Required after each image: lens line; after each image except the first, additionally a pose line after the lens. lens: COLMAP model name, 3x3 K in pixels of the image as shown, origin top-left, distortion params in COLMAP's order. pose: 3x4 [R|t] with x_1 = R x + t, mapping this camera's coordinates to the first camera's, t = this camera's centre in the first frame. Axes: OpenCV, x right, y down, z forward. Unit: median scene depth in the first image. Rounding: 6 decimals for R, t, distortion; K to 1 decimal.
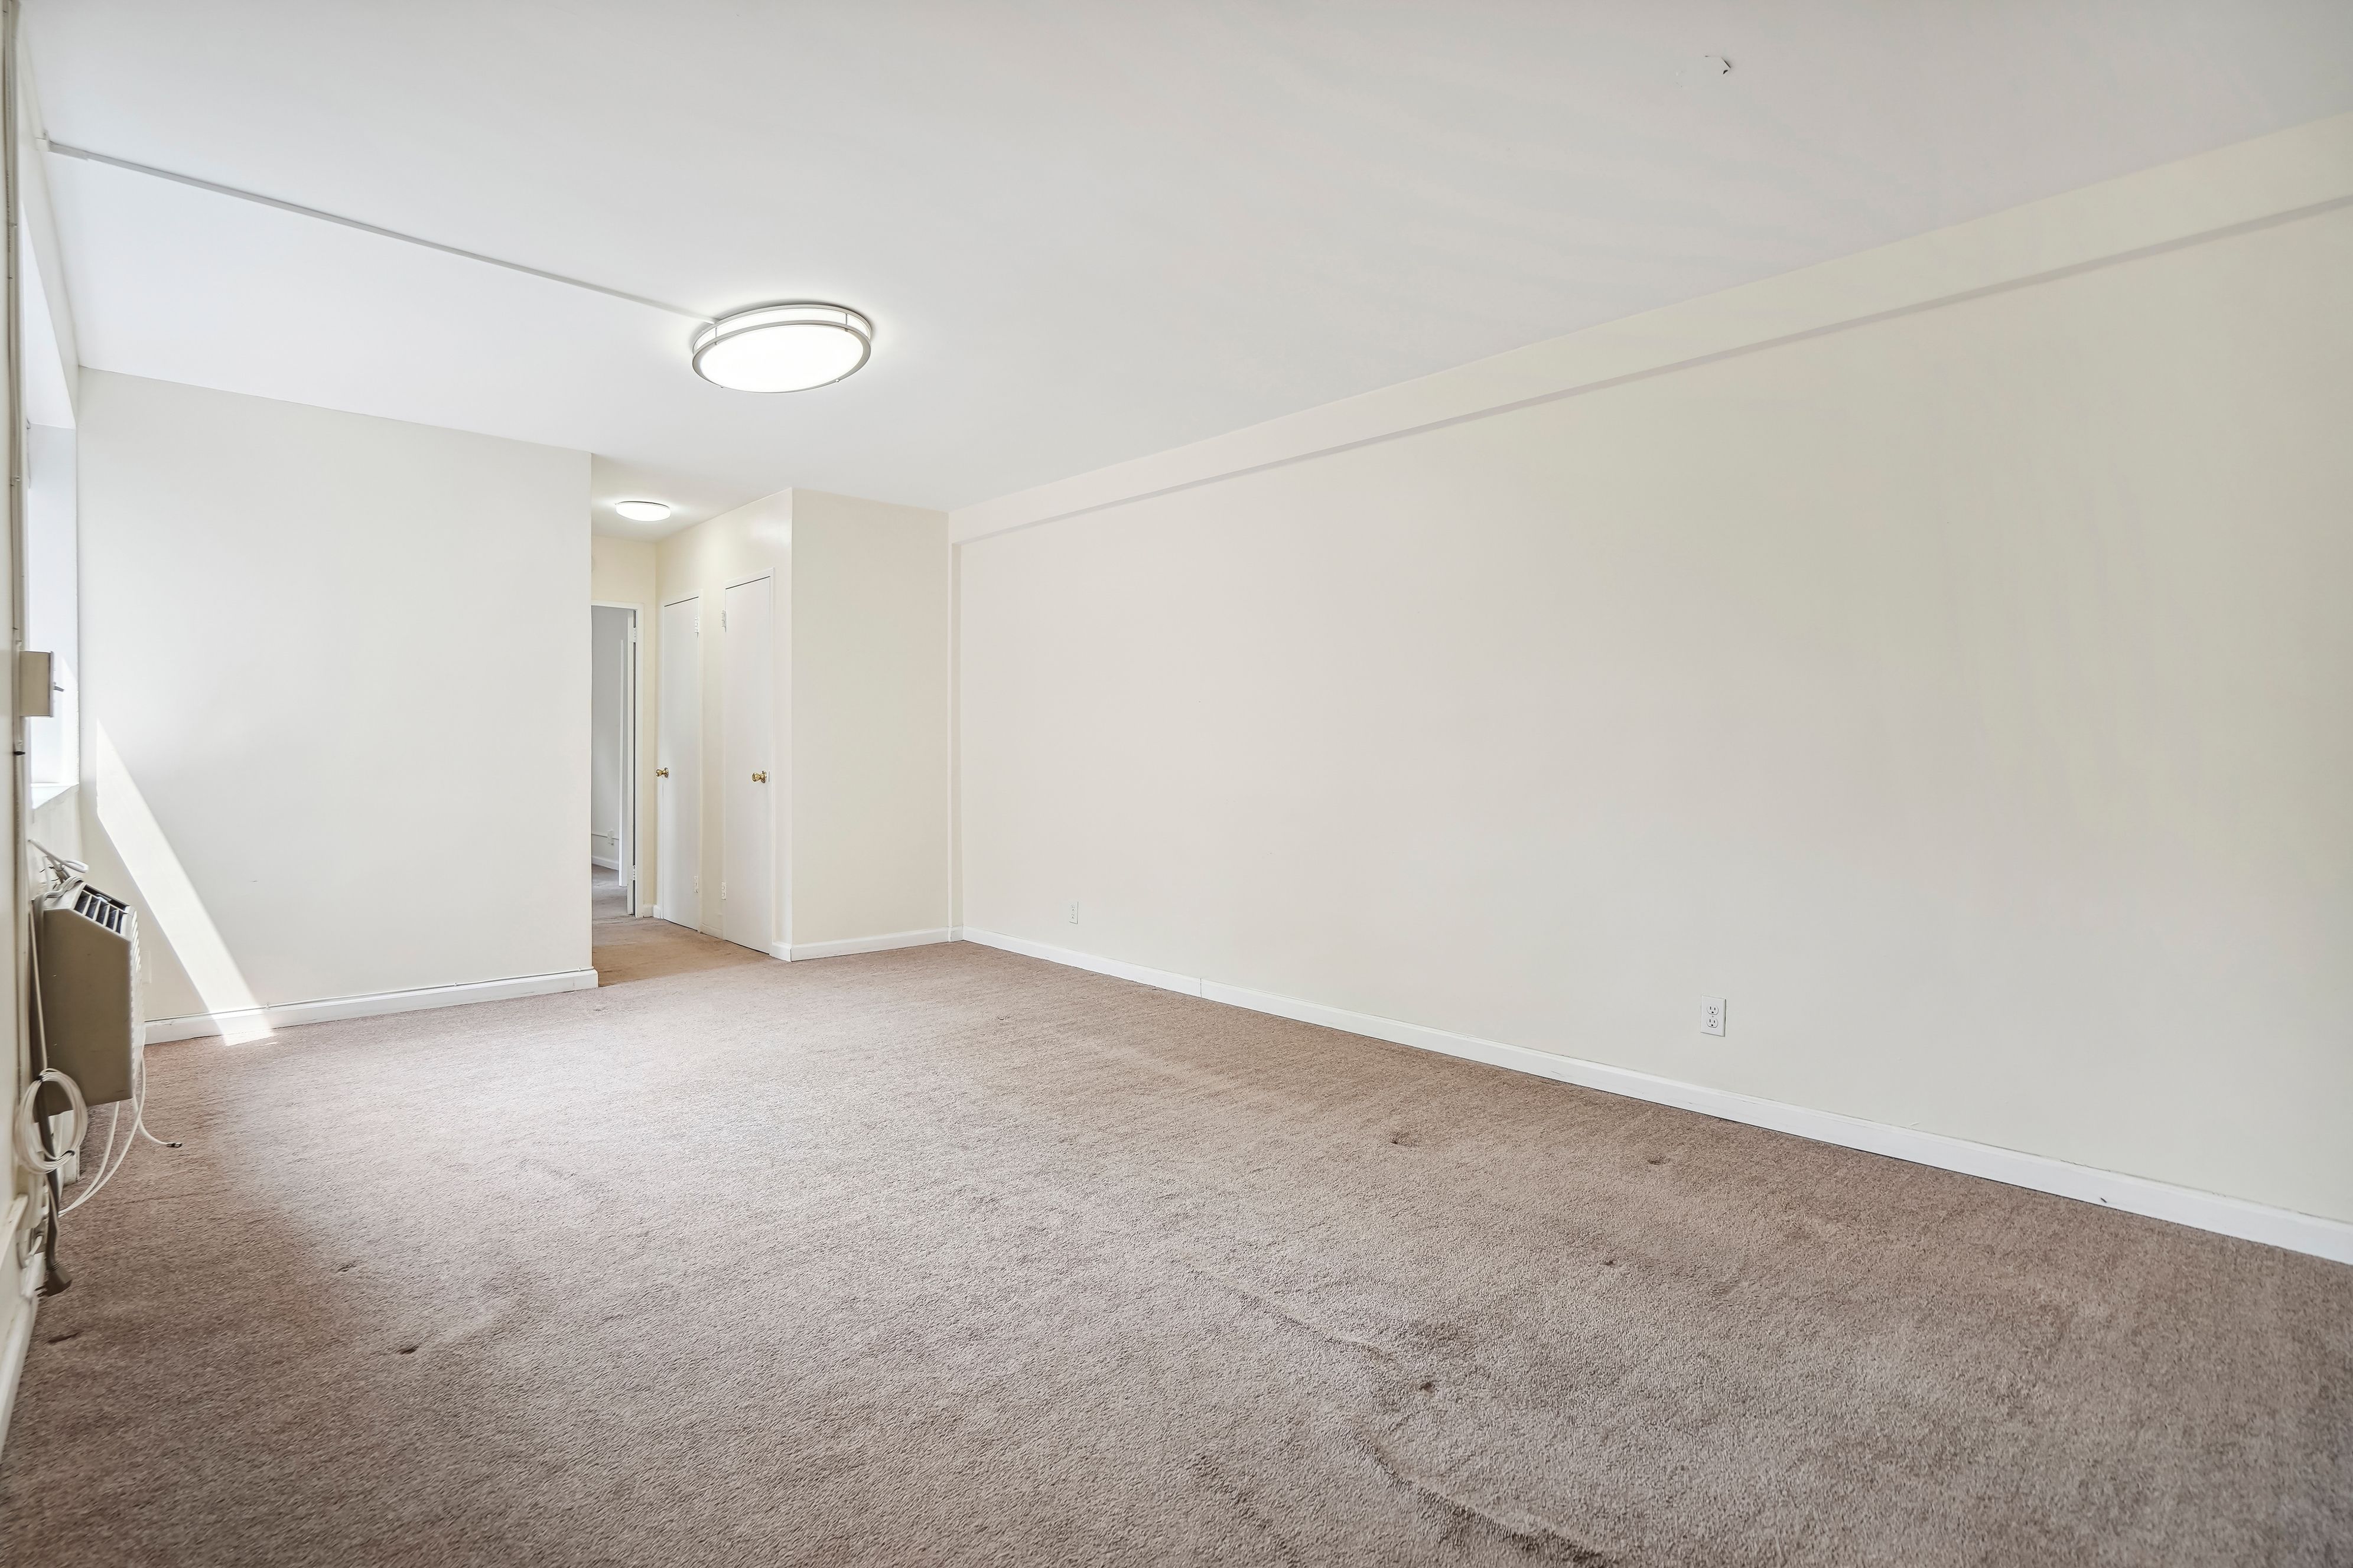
lens RADIAL K [[1107.7, 0, 1179.0], [0, 1107.7, 752.9], [0, 0, 1]] dist [-0.035190, 0.027039]
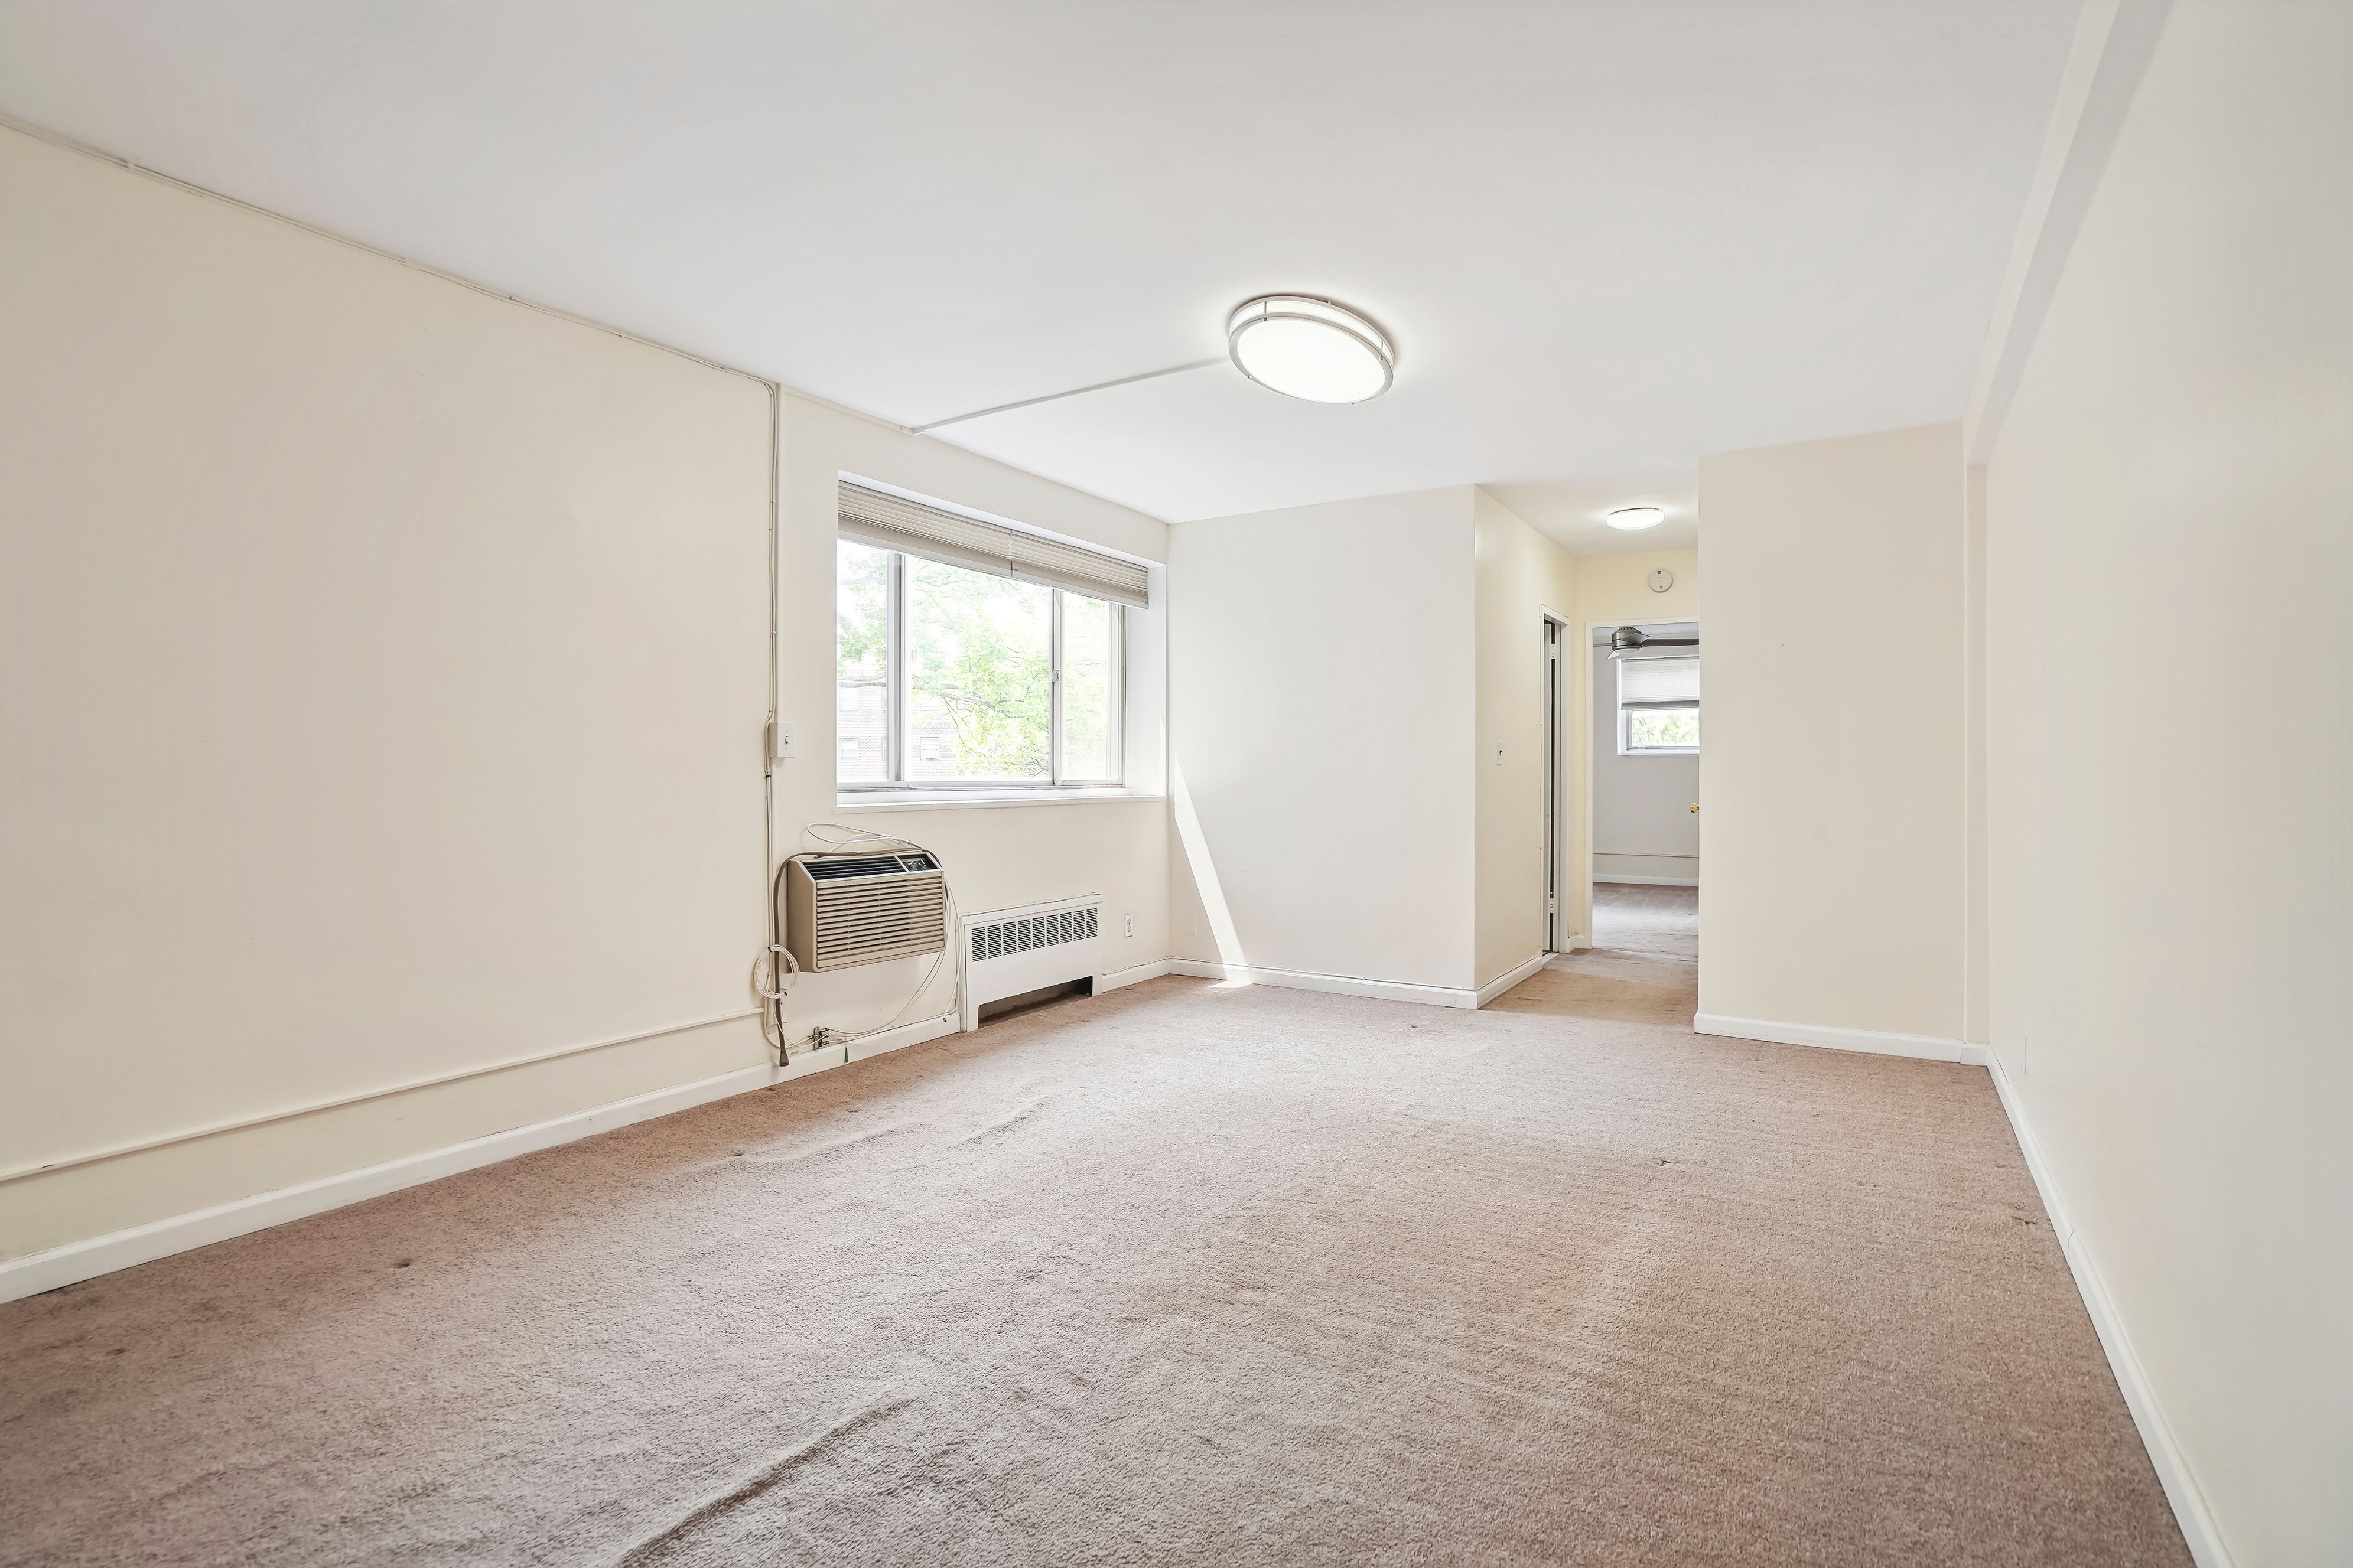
lens RADIAL K [[1107.7, 0, 1179.0], [0, 1107.7, 752.9], [0, 0, 1]] dist [-0.035190, 0.027039]
pose [[0.257464, -0.023949, -0.965991, 0.458917], [-0.004095, 0.999657, -0.025875, 0.006775], [0.966279, 0.010618, 0.257277, 0.566679]]
